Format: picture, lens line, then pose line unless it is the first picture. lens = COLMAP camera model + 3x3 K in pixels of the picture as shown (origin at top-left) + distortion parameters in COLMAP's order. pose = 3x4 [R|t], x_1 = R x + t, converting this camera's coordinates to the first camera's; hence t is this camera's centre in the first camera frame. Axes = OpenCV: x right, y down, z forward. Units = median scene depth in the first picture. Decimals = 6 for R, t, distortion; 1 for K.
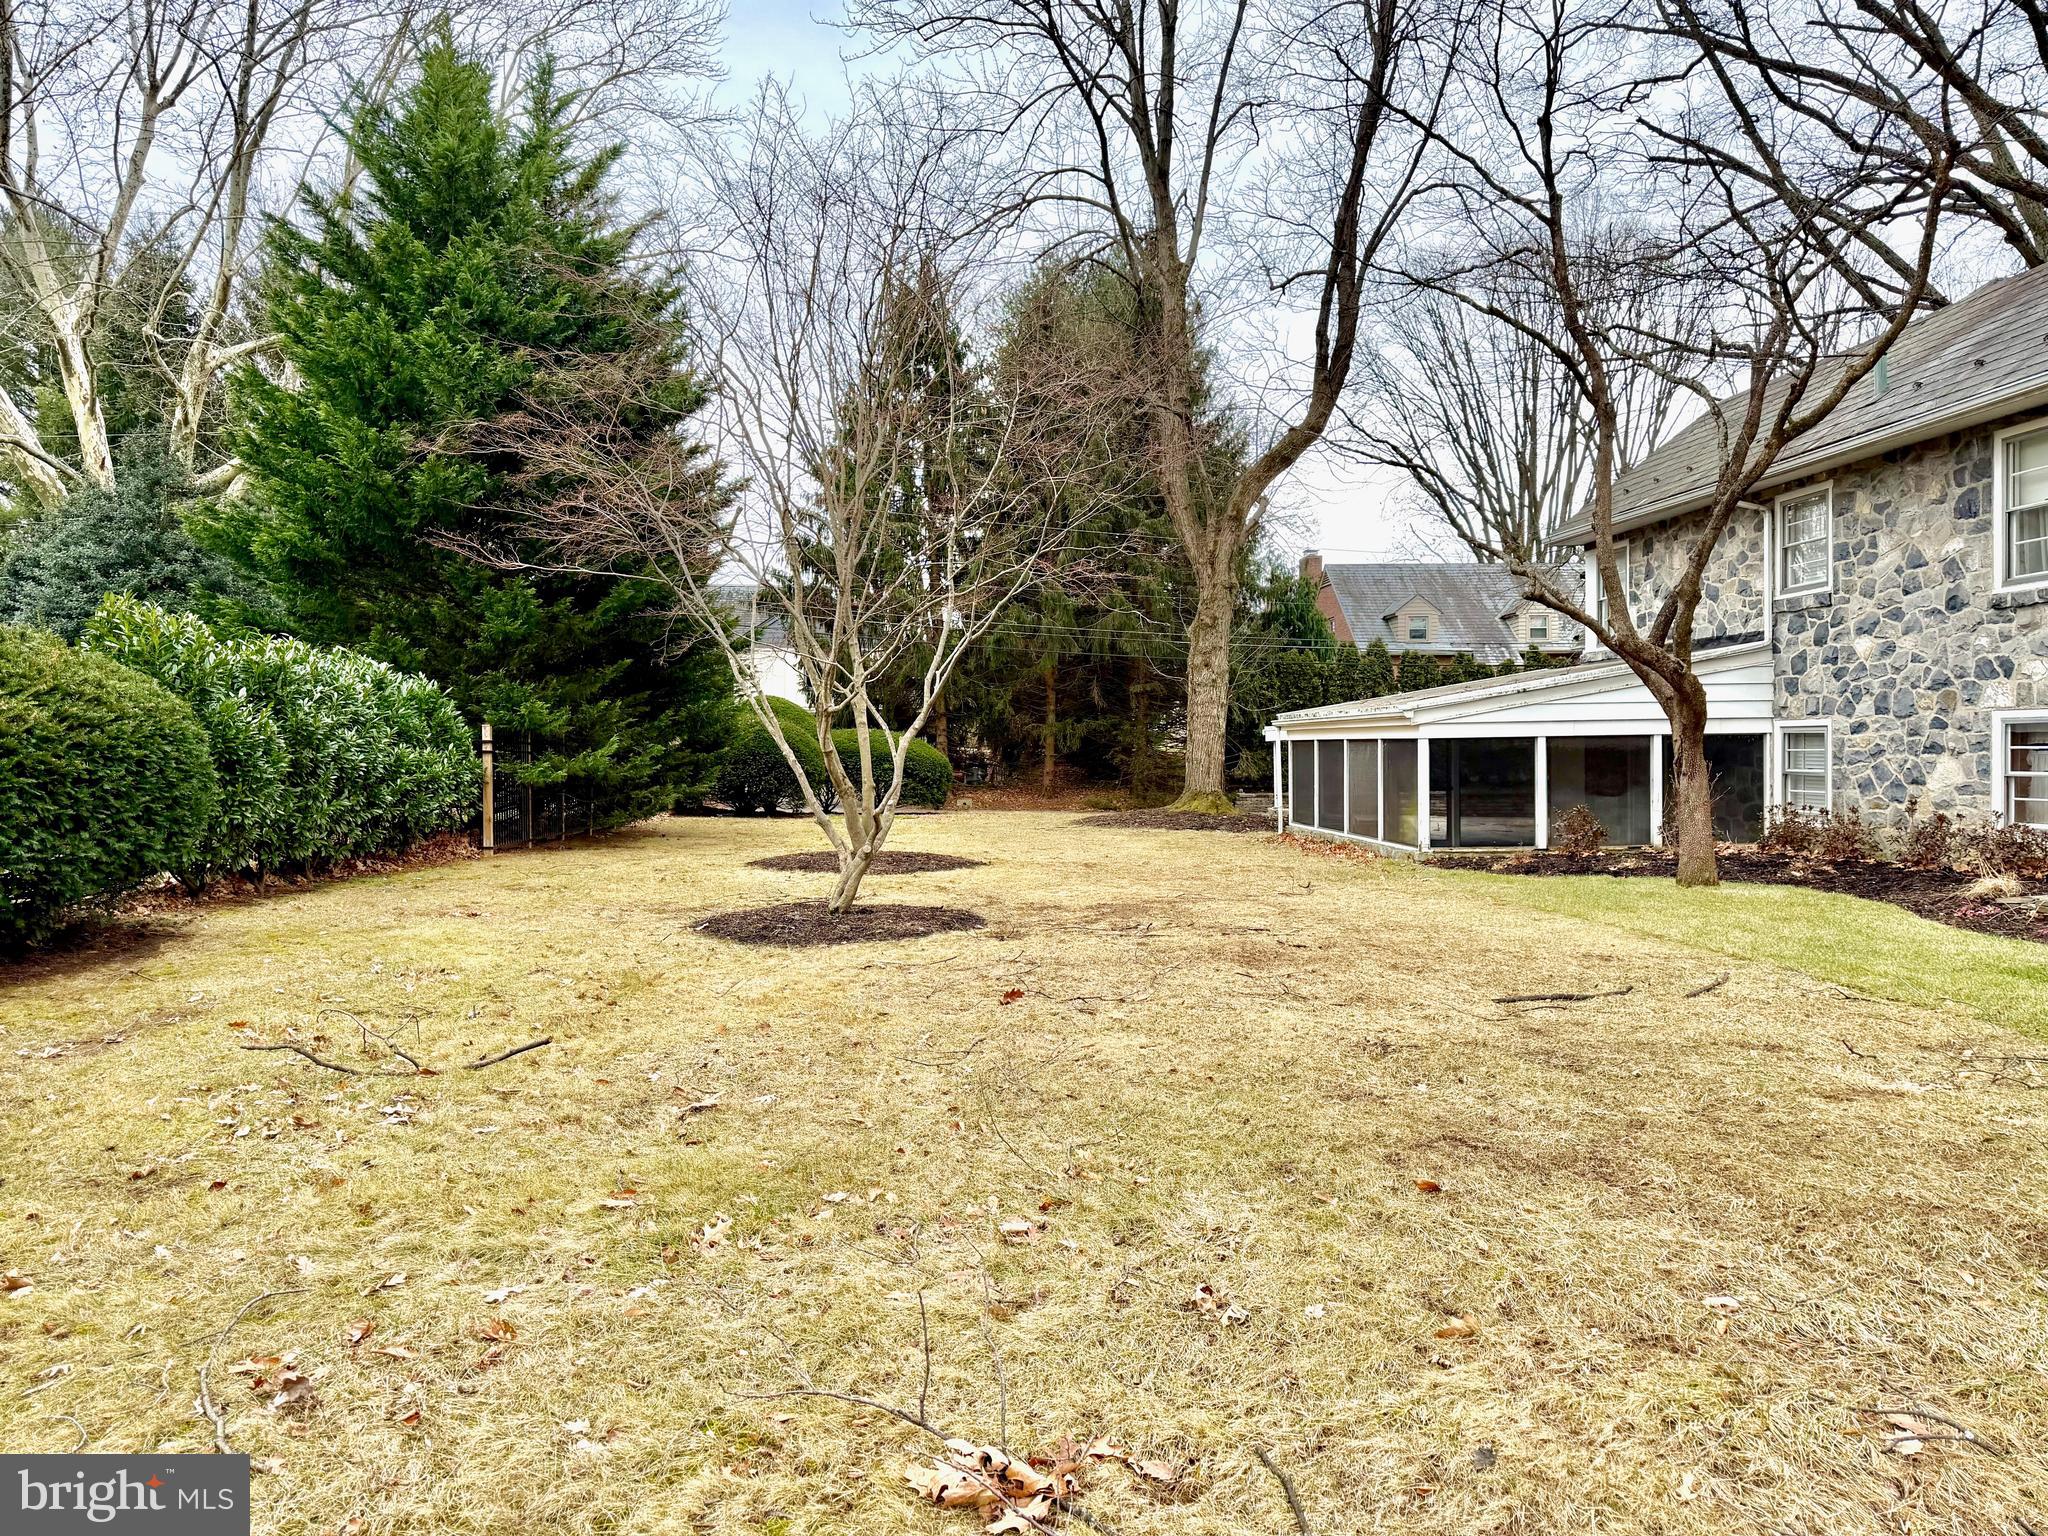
lens RADIAL K [[1418.5, 0, 1024.0], [0, 1418.5, 768.0], [0, 0, 1]] dist [0.100236, -0.127718]
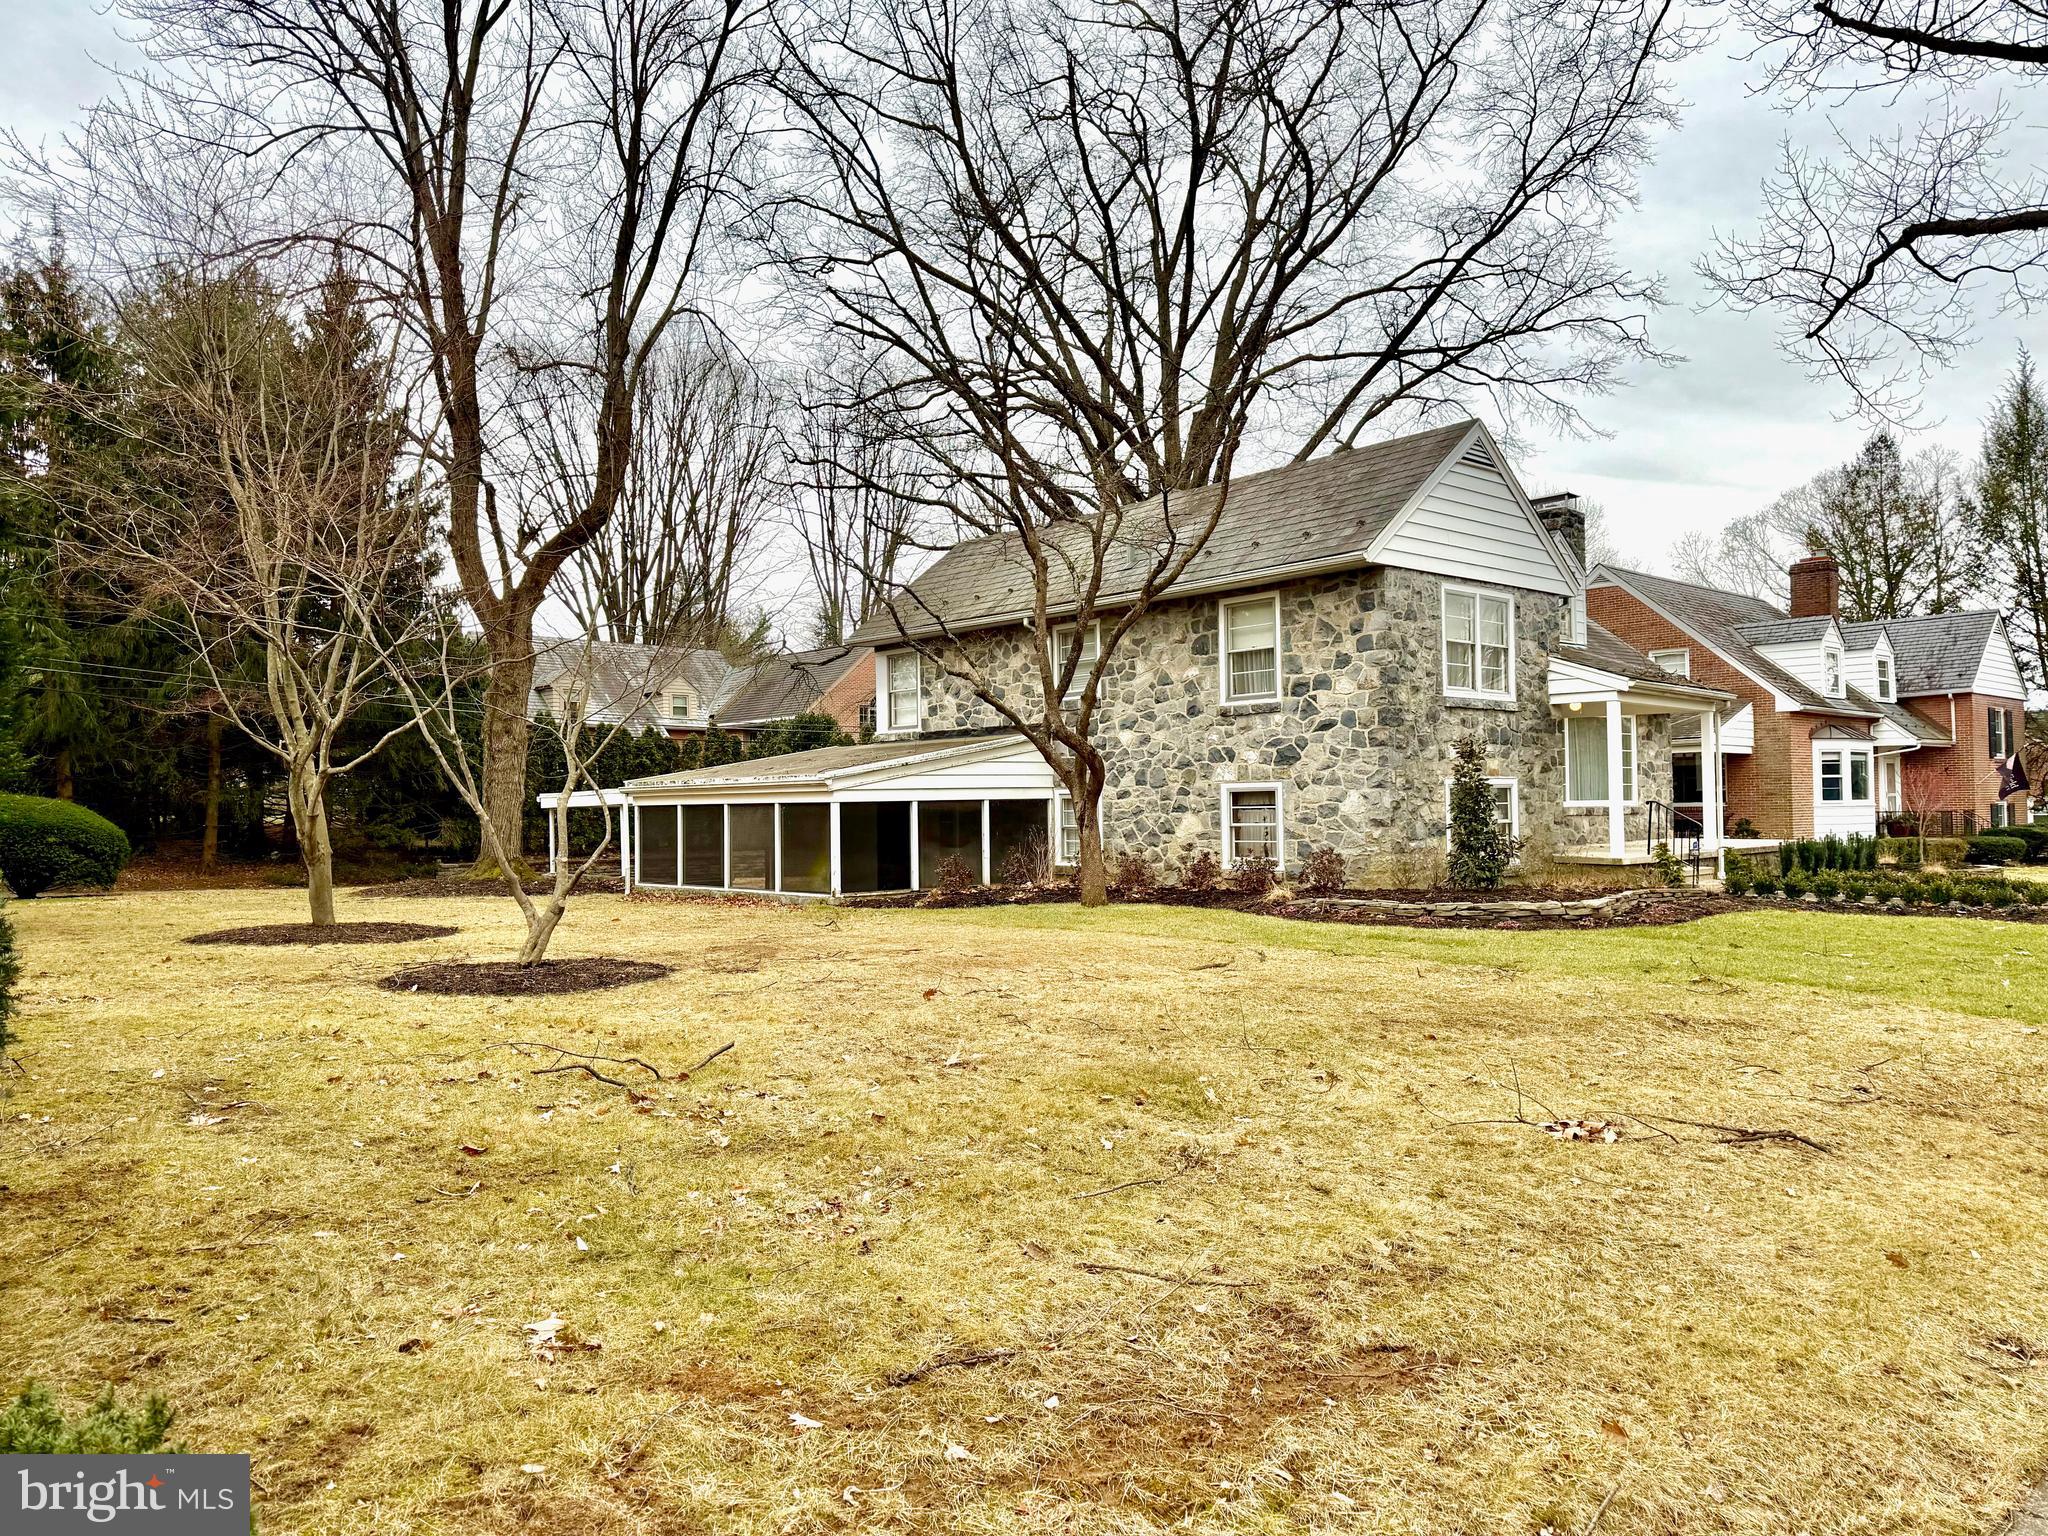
lens RADIAL K [[1418.5, 0, 1024.0], [0, 1418.5, 768.0], [0, 0, 1]] dist [0.100236, -0.127718]
pose [[0.787326, 0.015772, 0.616335, -0.368424], [0.015304, 0.998865, -0.045111, 0.007523], [-0.616346, 0.044949, 0.786191, -0.036522]]
